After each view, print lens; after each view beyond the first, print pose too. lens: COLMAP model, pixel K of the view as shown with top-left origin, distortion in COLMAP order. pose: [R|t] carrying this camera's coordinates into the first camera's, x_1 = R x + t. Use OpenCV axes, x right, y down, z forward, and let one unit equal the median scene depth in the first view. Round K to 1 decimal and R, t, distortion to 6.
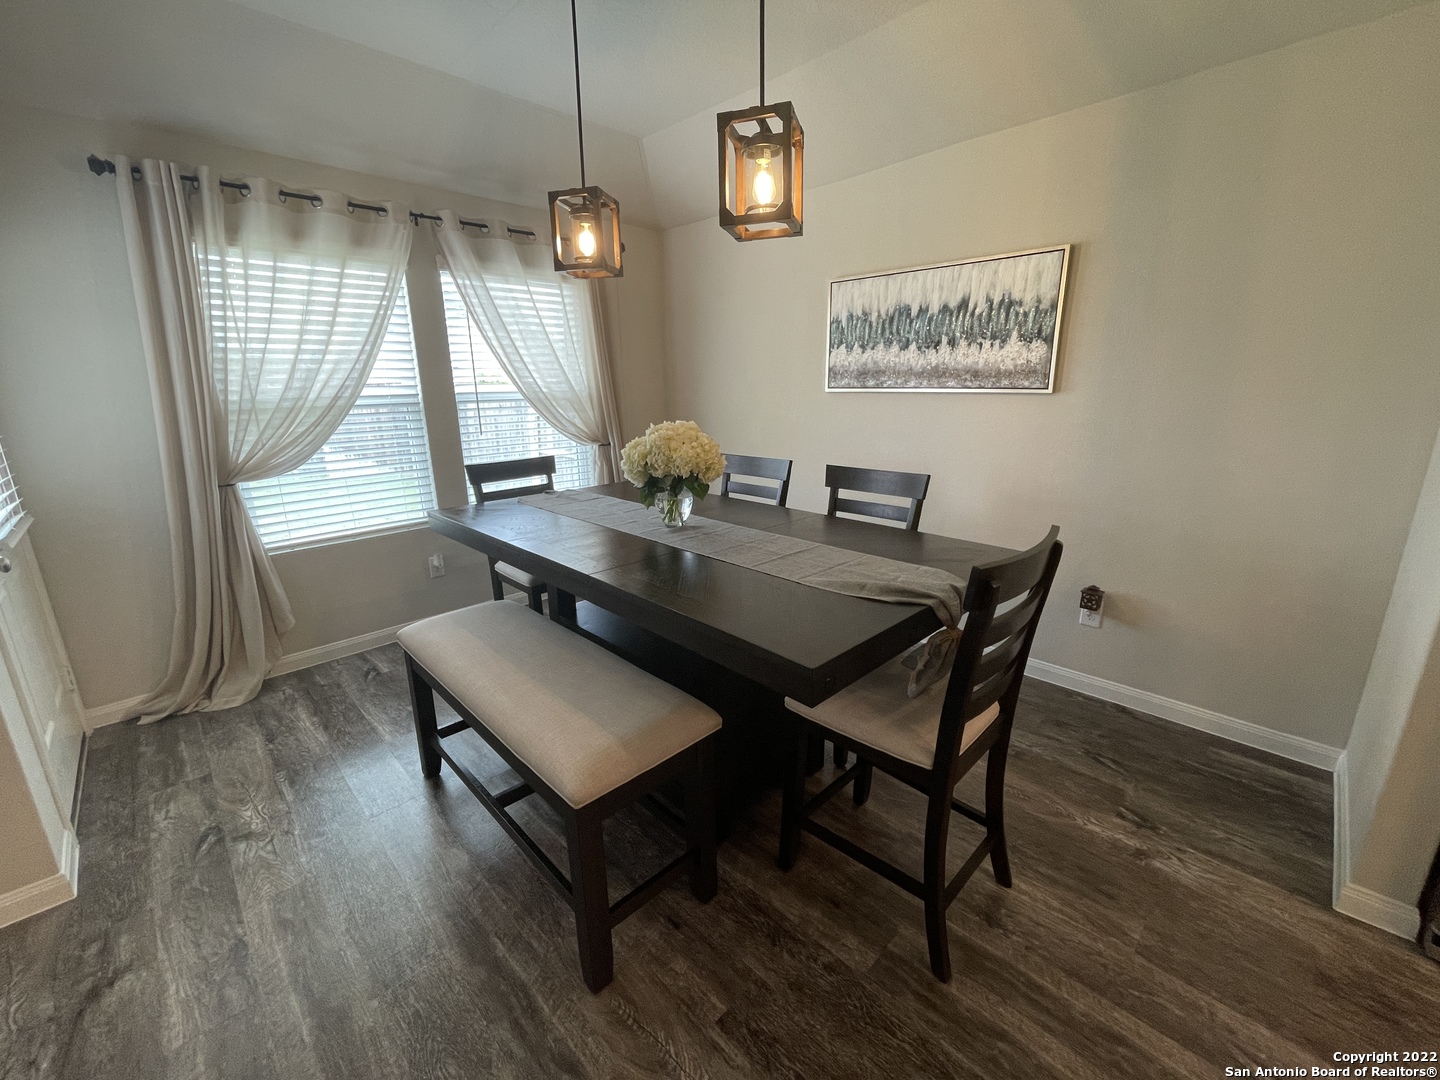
lens RADIAL K [[584.6, 0, 720.2], [0, 584.6, 529.8], [0, 0, 1]] dist [-0.000850, -0.000221]
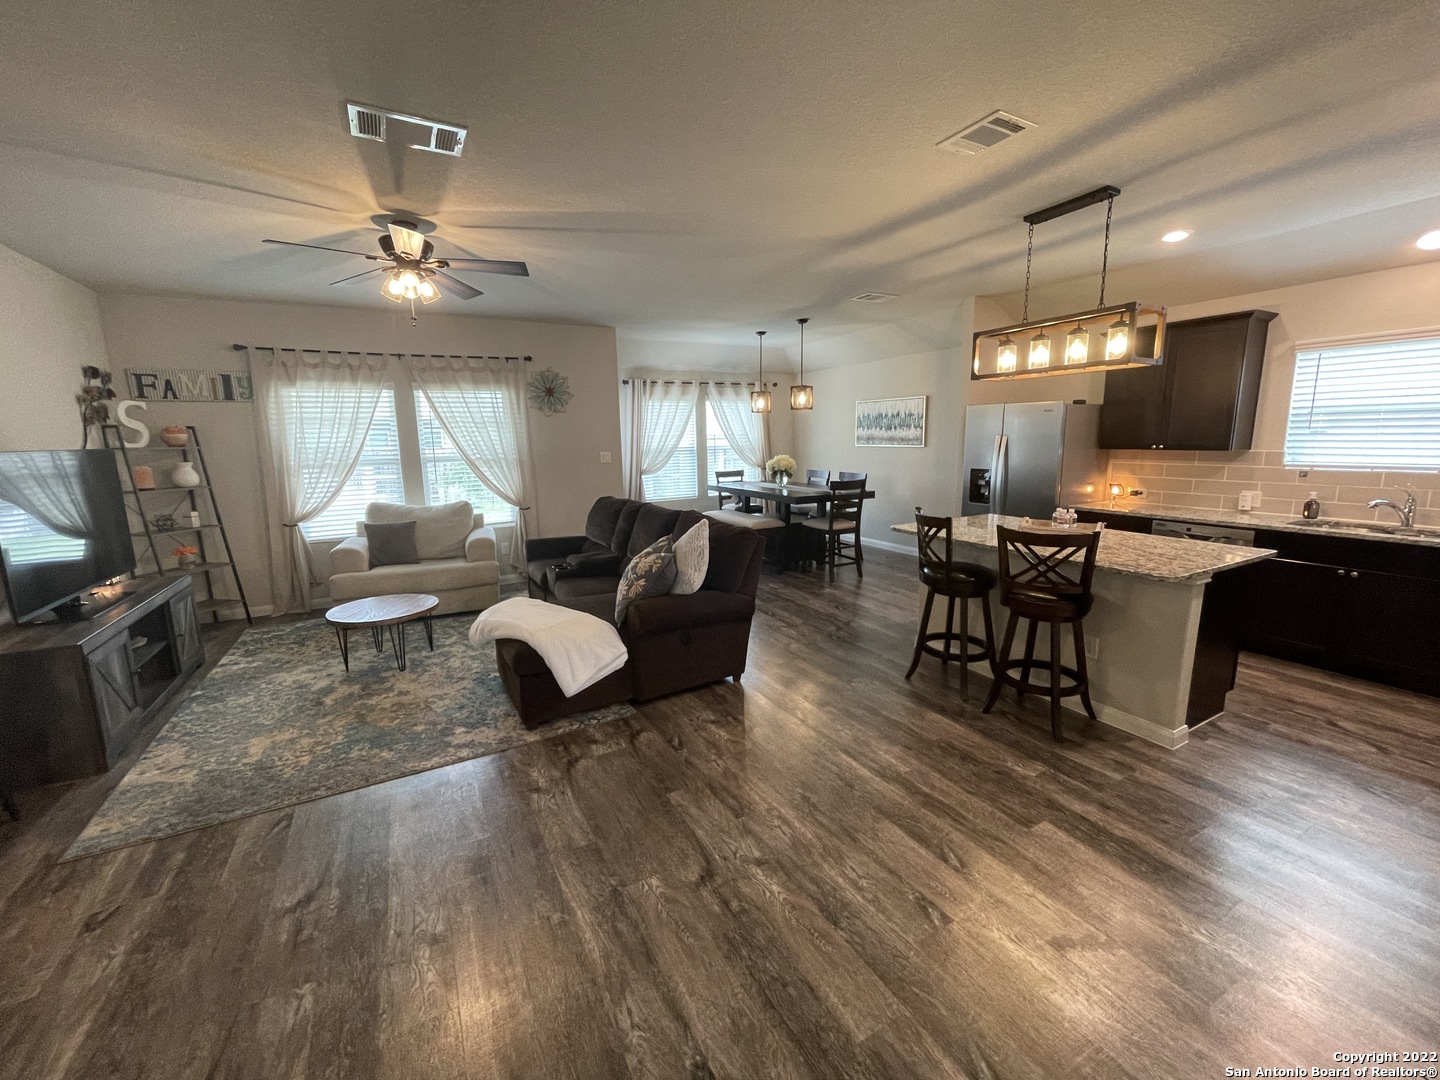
lens RADIAL K [[584.6, 0, 712.9], [0, 584.6, 538.1], [0, 0, 1]] dist [-0.000850, -0.000221]
pose [[0.957165, 0.046069, -0.285855, 0.379021], [-0.066603, 0.995818, -0.062528, 0.384536], [0.281779, 0.078888, 0.956231, -1.668352]]
